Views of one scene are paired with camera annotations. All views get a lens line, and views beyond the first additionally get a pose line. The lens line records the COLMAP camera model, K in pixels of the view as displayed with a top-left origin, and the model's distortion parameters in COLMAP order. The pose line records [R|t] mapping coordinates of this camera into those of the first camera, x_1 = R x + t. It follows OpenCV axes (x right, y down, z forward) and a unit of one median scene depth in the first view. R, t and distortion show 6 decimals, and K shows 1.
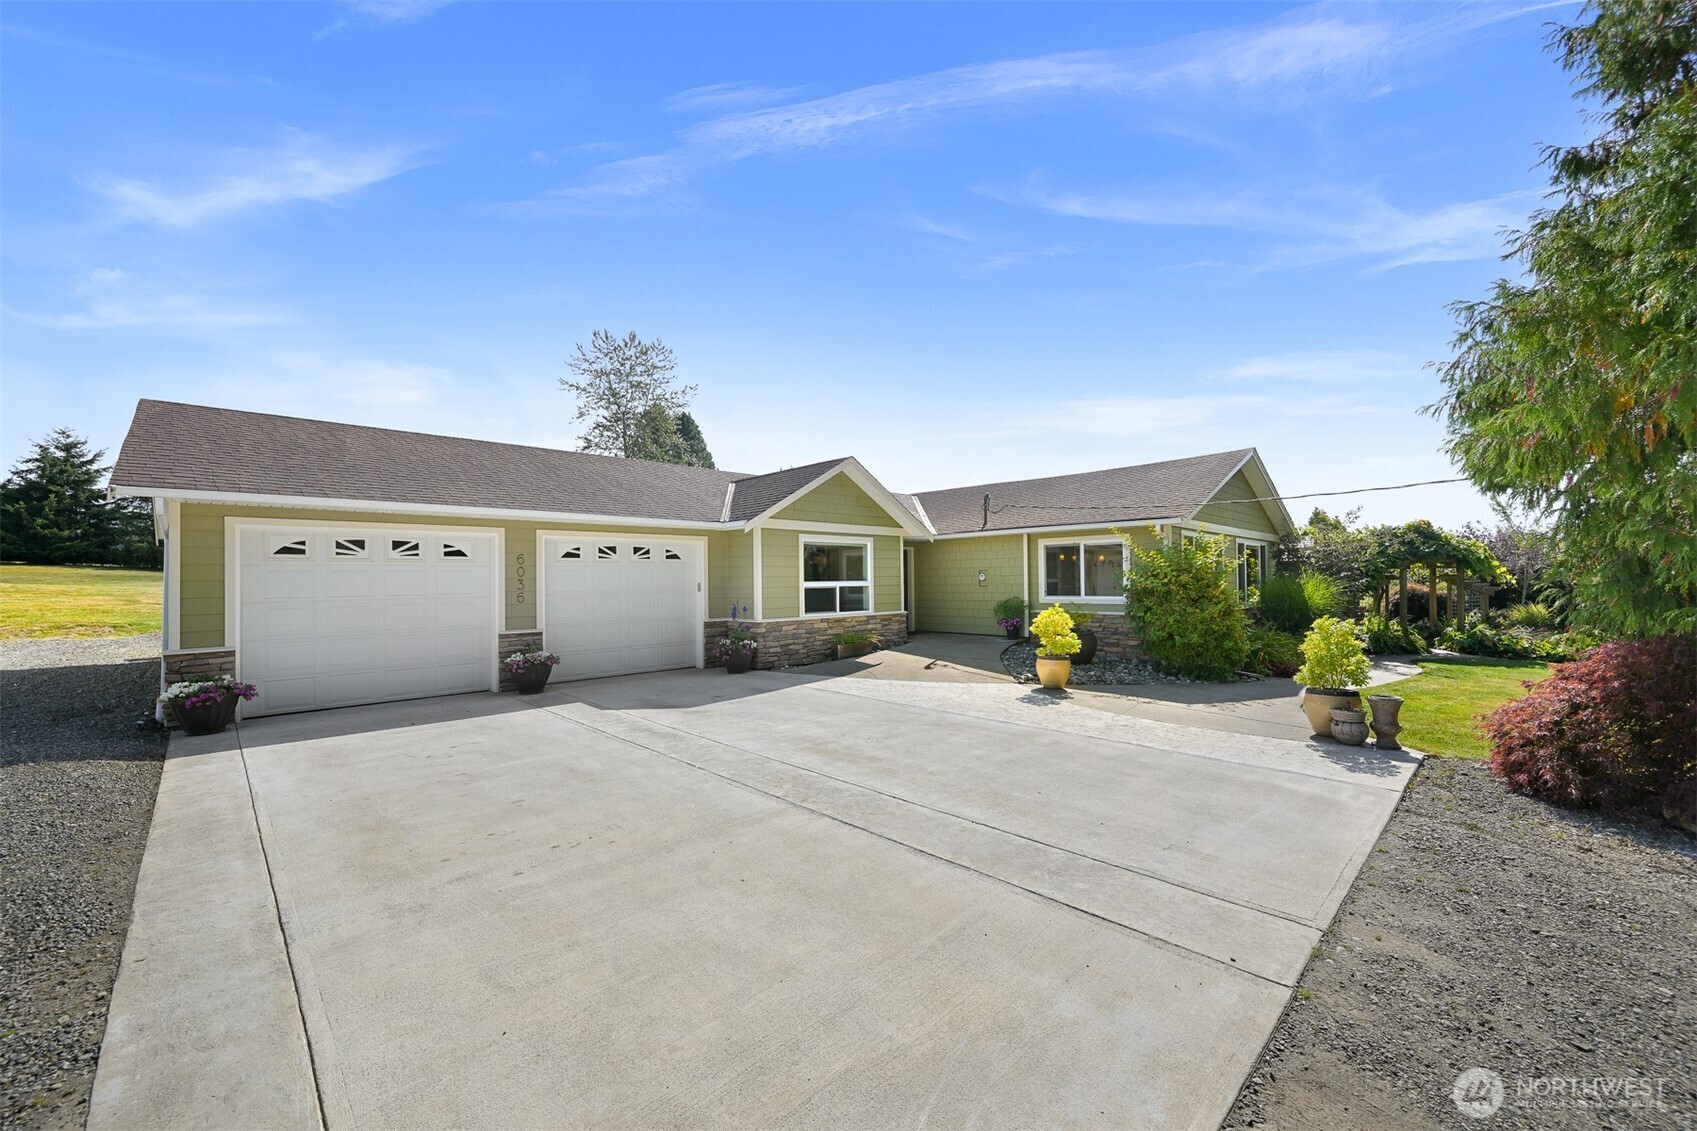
lens RADIAL K [[665.7, 0, 849.3], [0, 665.7, 569.0], [0, 0, 1]] dist [-0.001878, -0.000153]
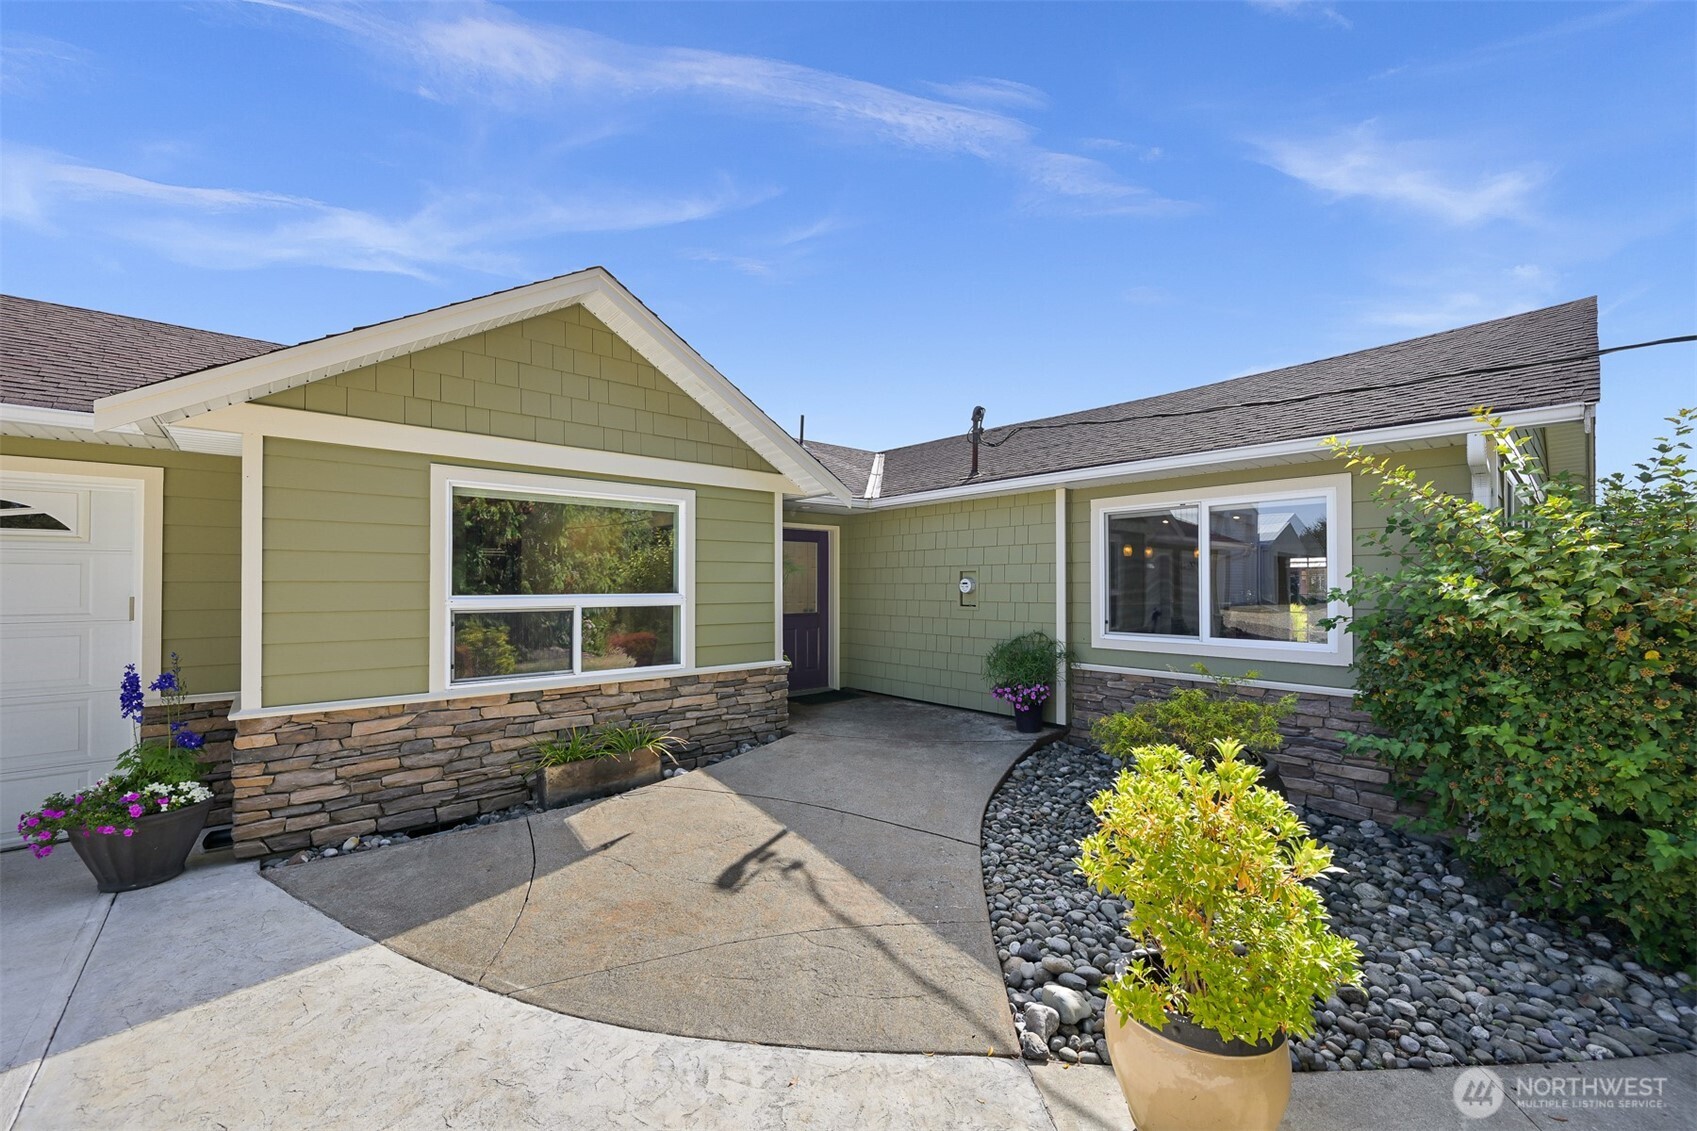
lens RADIAL K [[665.7, 0, 846.3], [0, 665.7, 576.1], [0, 0, 1]] dist [-0.001878, -0.000153]
pose [[0.998502, 0.009080, -0.053959, 0.155298], [-0.008844, 0.999950, 0.004623, 0.004017], [0.053998, -0.004139, 0.998532, 0.583242]]
